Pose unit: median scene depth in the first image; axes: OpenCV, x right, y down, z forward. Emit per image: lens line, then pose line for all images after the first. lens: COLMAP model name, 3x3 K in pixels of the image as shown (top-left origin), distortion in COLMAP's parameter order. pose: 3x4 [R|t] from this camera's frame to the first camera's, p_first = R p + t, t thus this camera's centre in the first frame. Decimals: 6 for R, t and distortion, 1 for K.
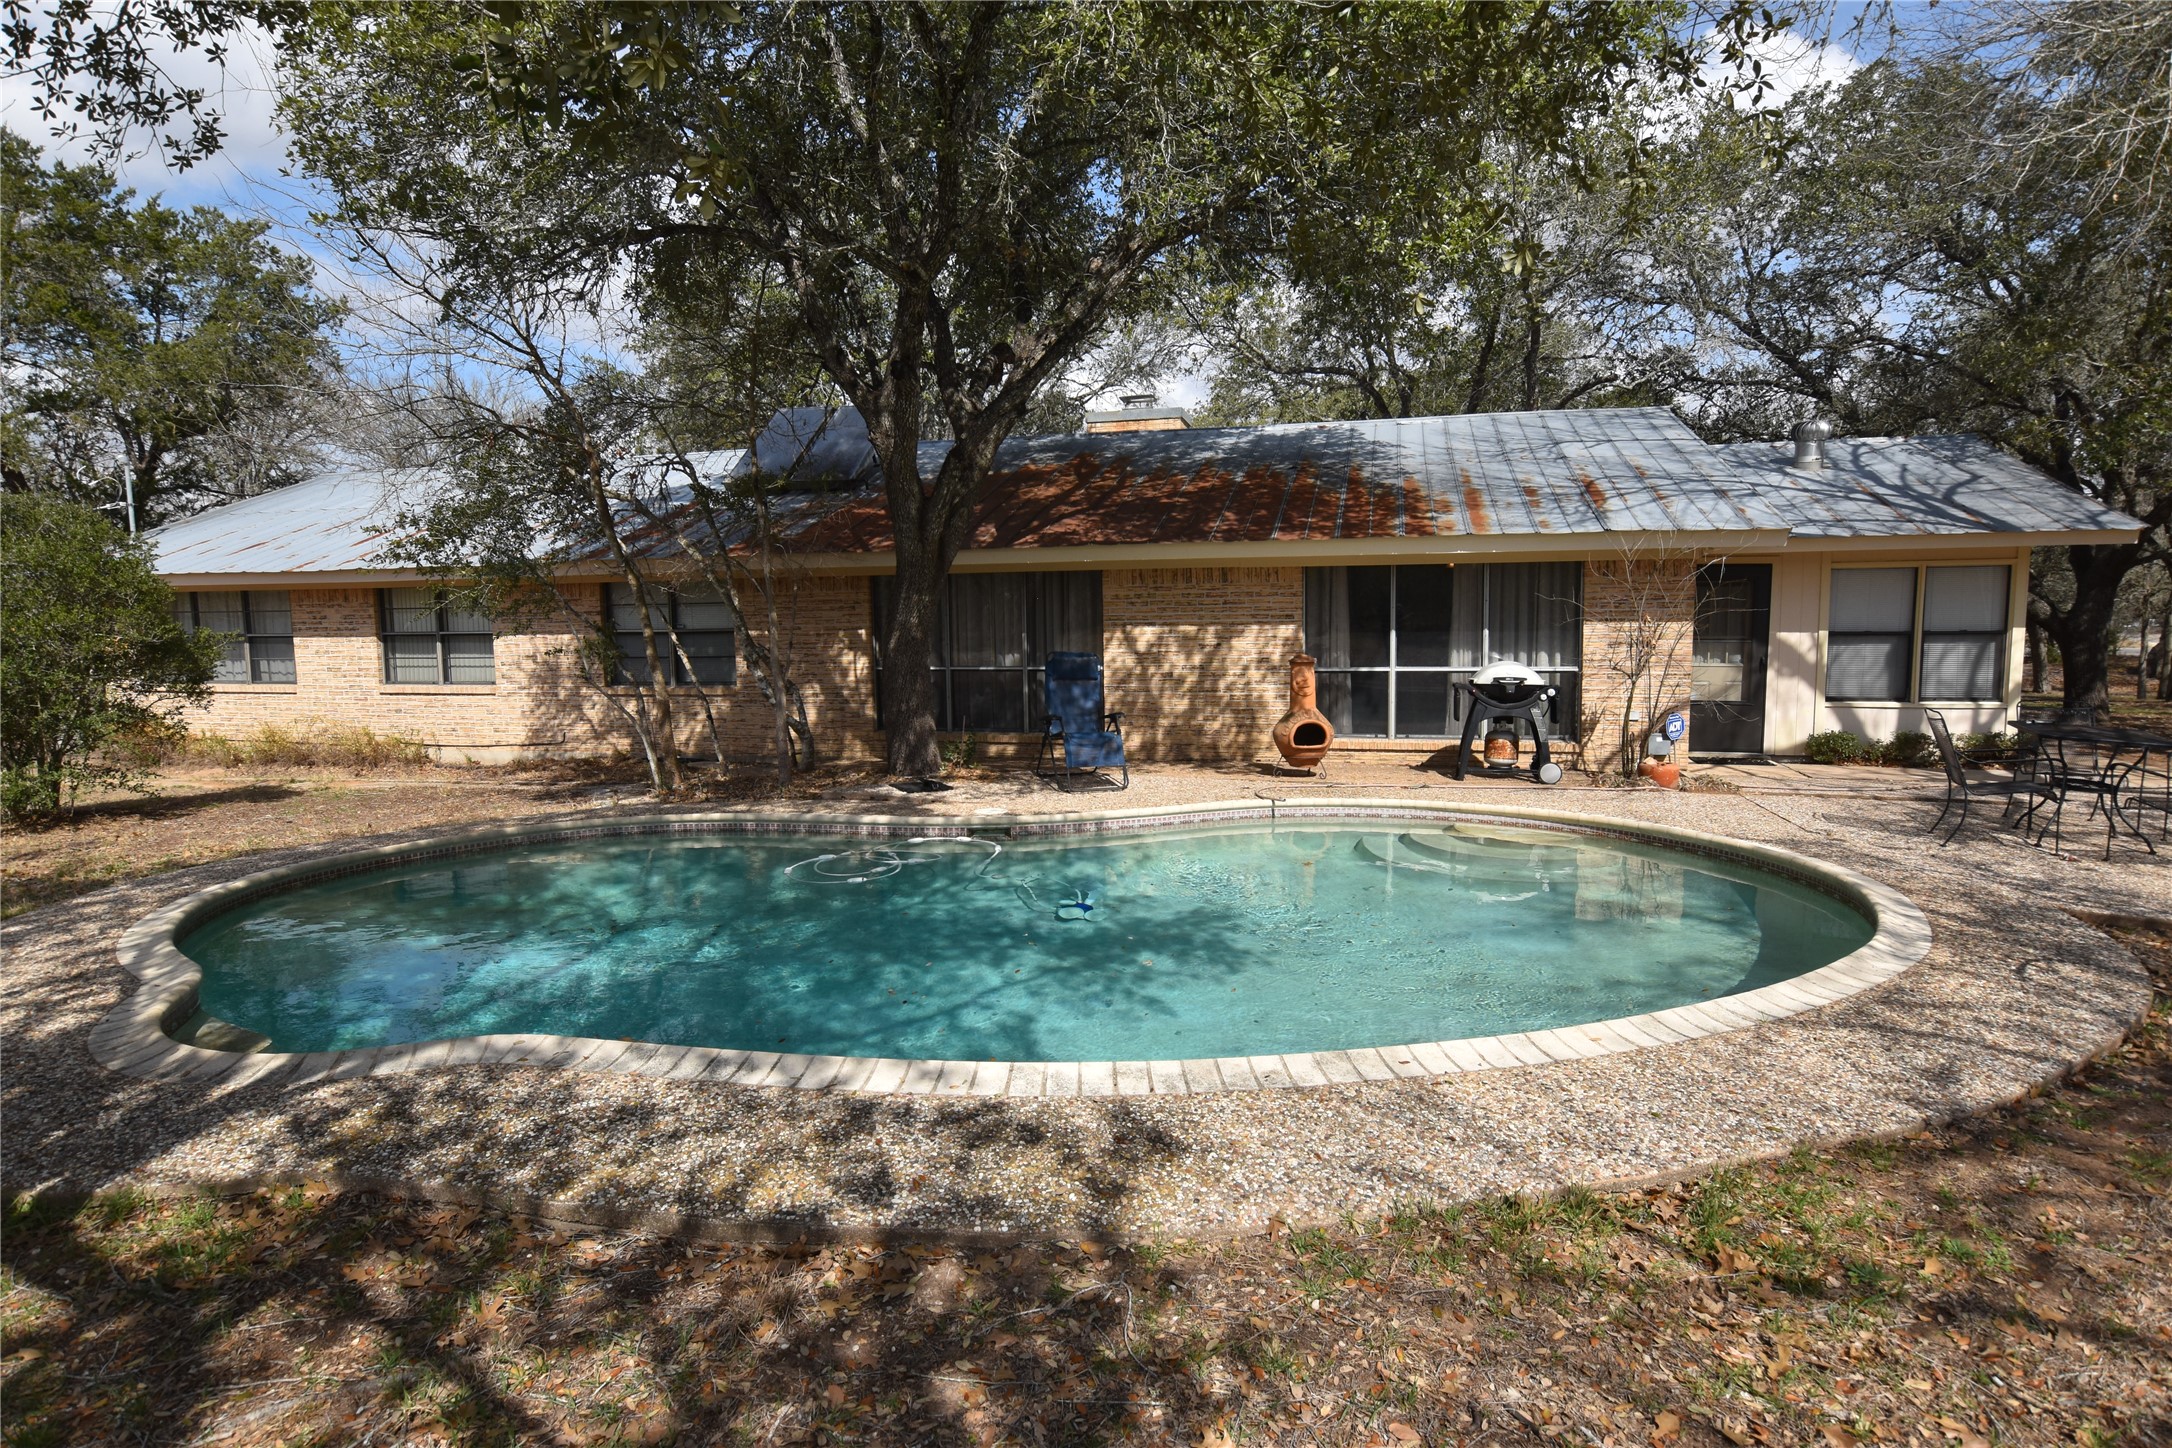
lens RADIAL K [[1172.2, 0, 1091.1], [0, 1172.2, 726.0], [0, 0, 1]] dist [-0.022287, 0.003603]
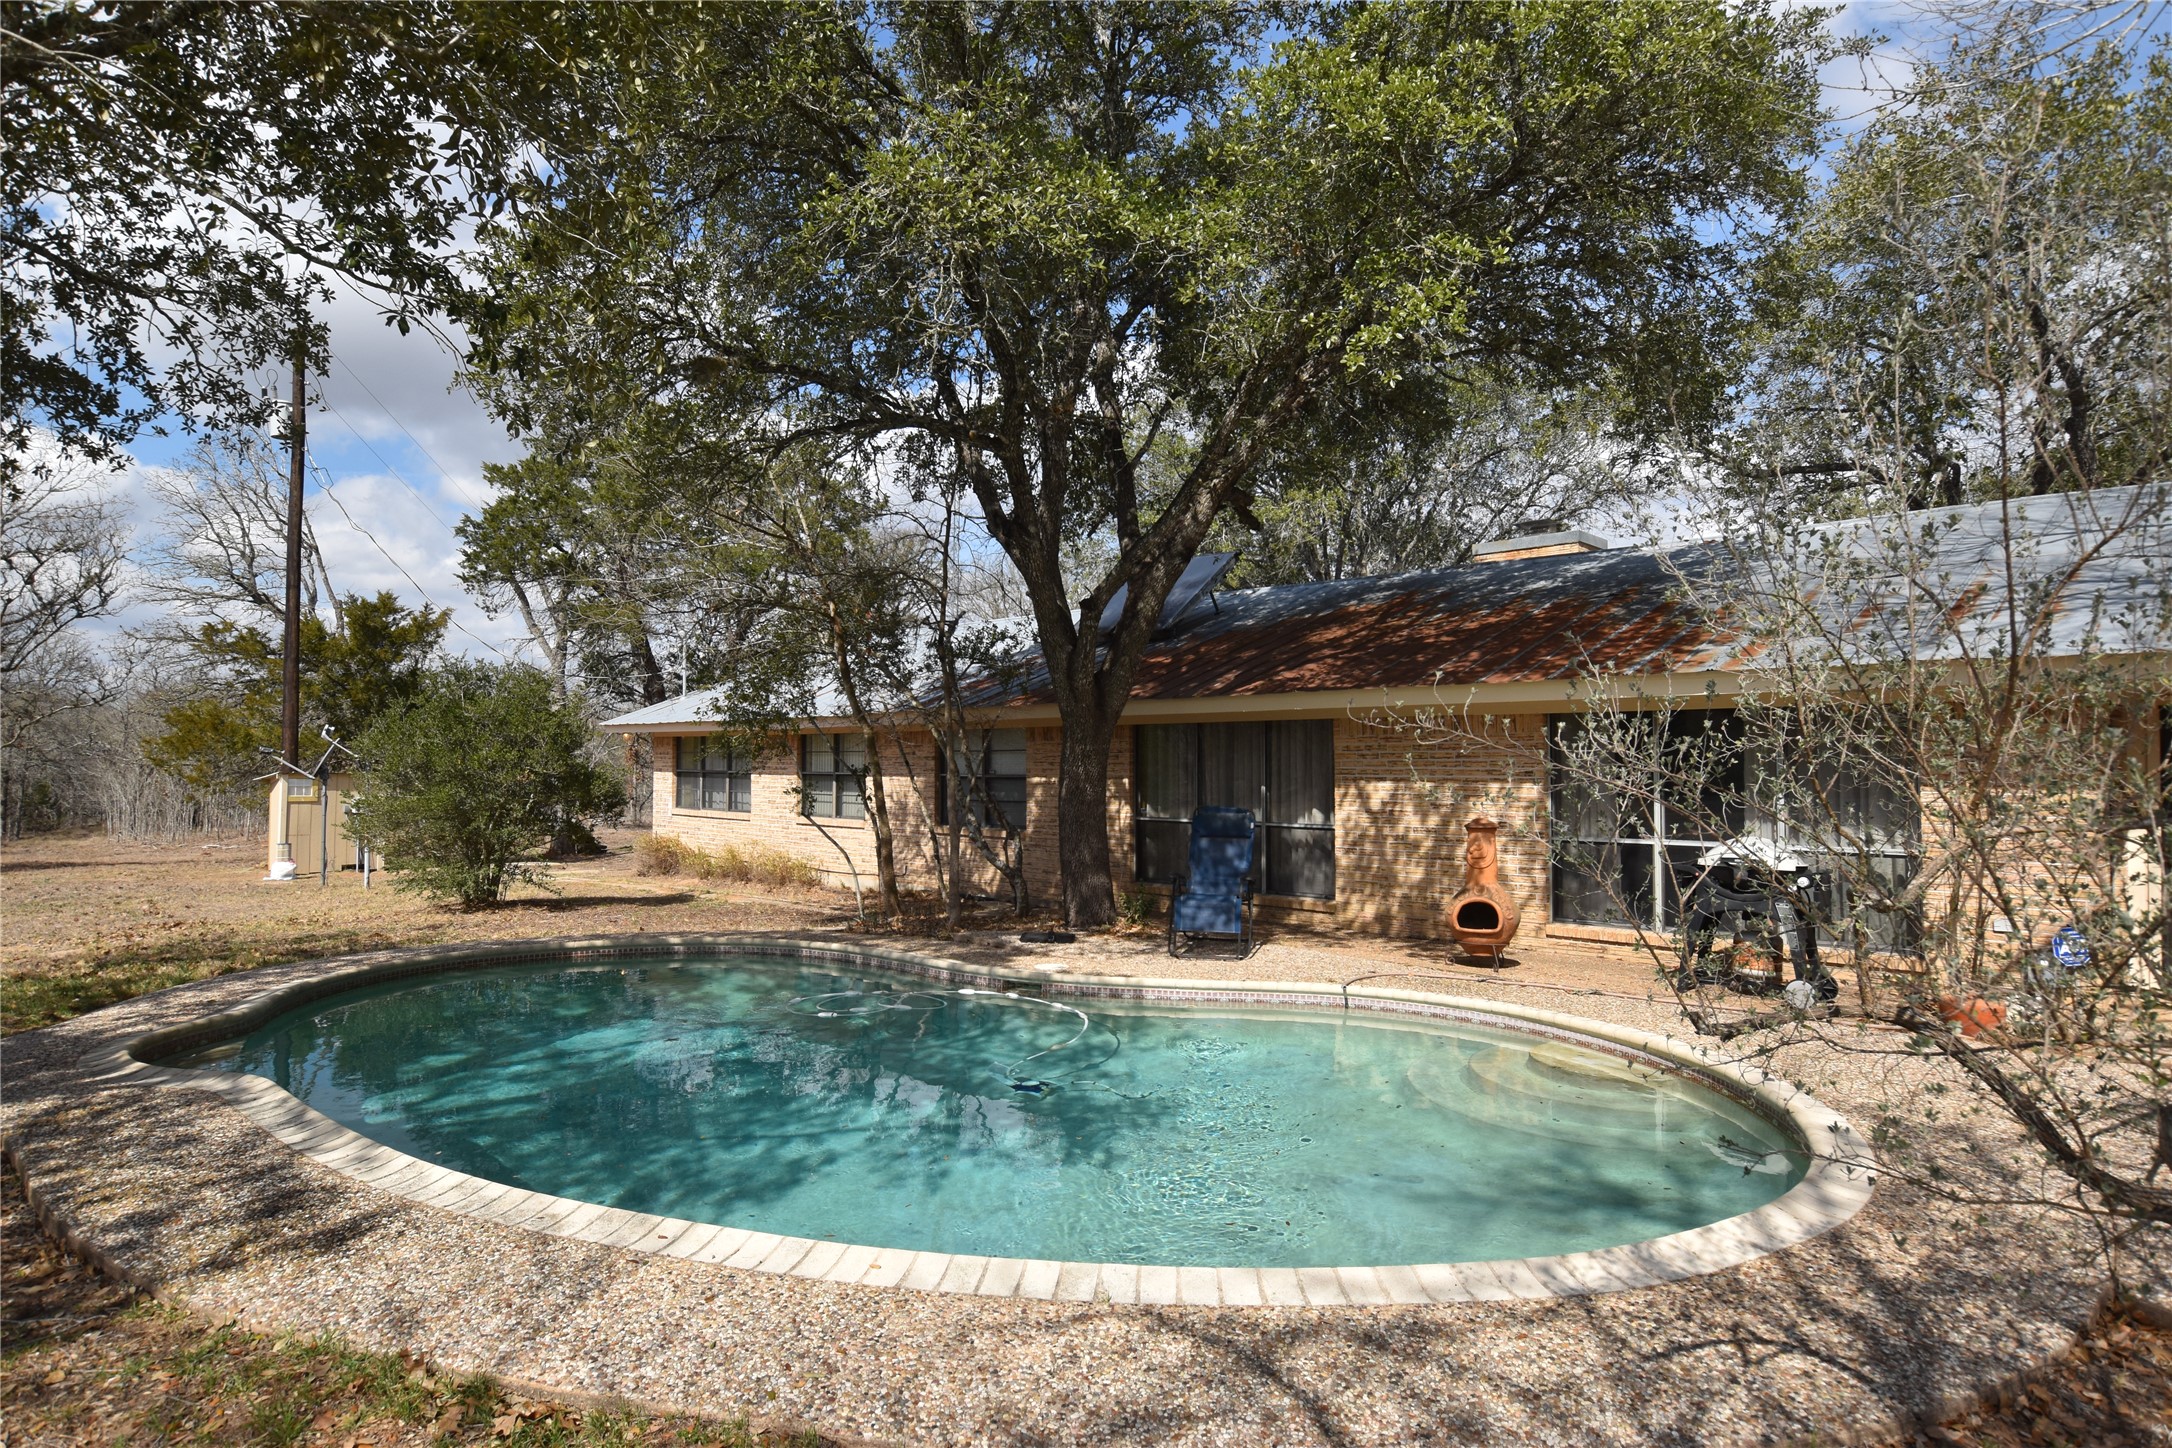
lens RADIAL K [[1243.3, 0, 1086.0], [0, 1243.3, 724.0], [0, 0, 1]] dist [0.000259, 0.000723]
pose [[0.857026, -0.000718, -0.515272, 0.341725], [-0.064042, 0.992097, -0.107899, -0.012787], [0.511277, 0.125471, 0.850207, 0.081336]]
